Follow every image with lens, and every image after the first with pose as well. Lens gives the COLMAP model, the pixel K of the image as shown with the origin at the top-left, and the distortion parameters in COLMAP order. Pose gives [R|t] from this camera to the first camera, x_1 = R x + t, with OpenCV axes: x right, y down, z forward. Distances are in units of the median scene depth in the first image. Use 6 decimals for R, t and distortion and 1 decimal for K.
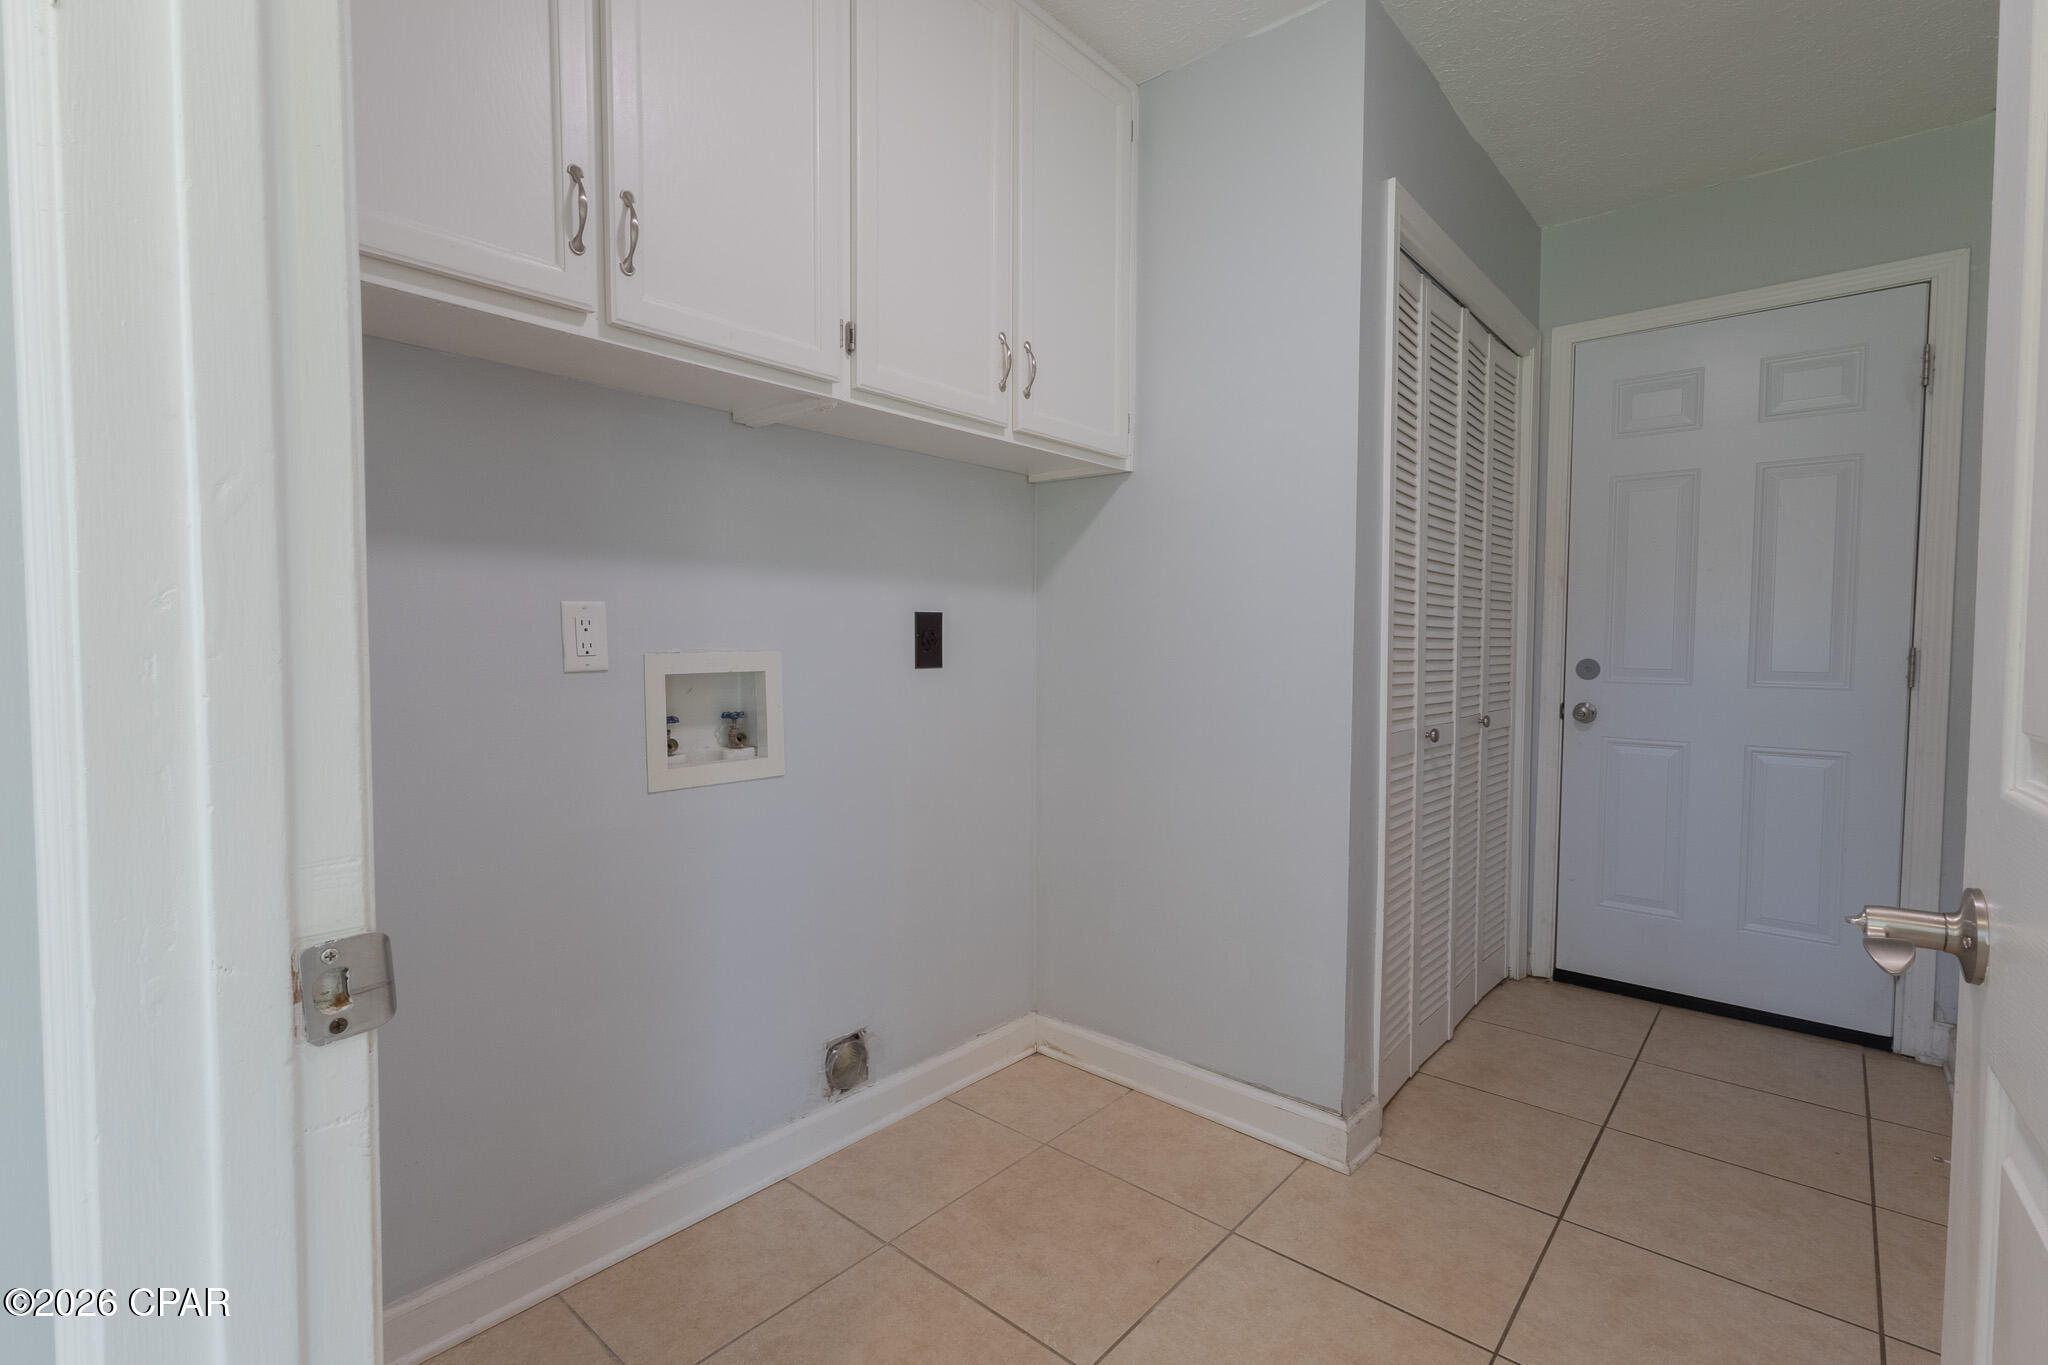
lens RADIAL K [[940.3, 0, 1019.3], [0, 940.3, 680.1], [0, 0, 1]] dist [-0.000026, 0.001039]
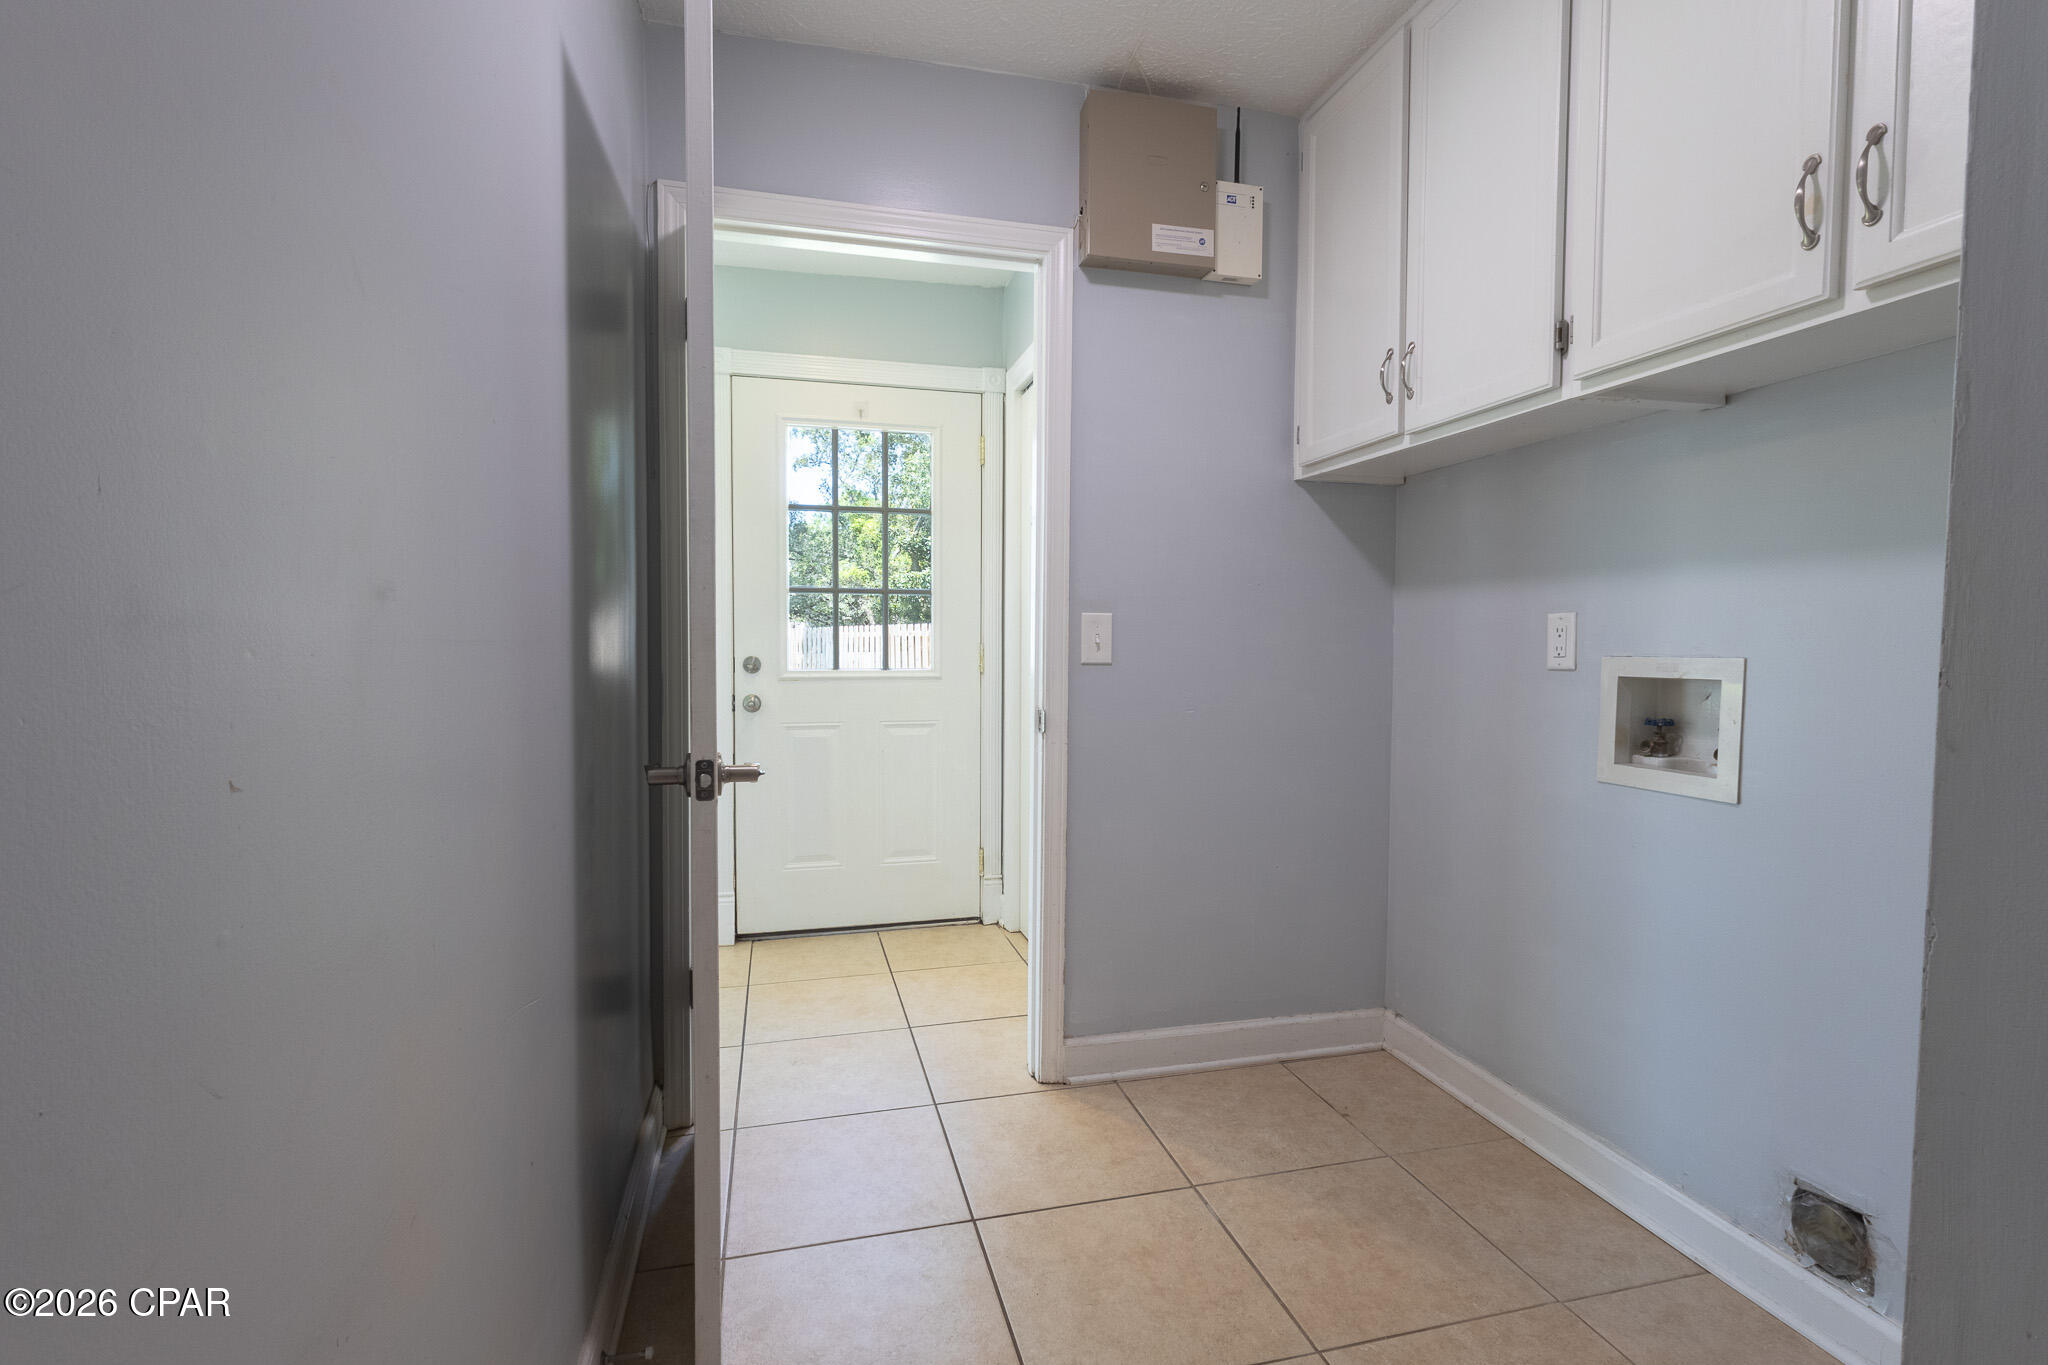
lens RADIAL K [[940.3, 0, 1022.1], [0, 940.3, 682.3], [0, 0, 1]] dist [-0.000026, 0.001039]
pose [[-0.570888, 0.027988, -0.820550, 0.953261], [-0.043093, 0.997020, 0.063988, -0.041662], [0.819896, 0.071890, -0.567981, 1.115111]]
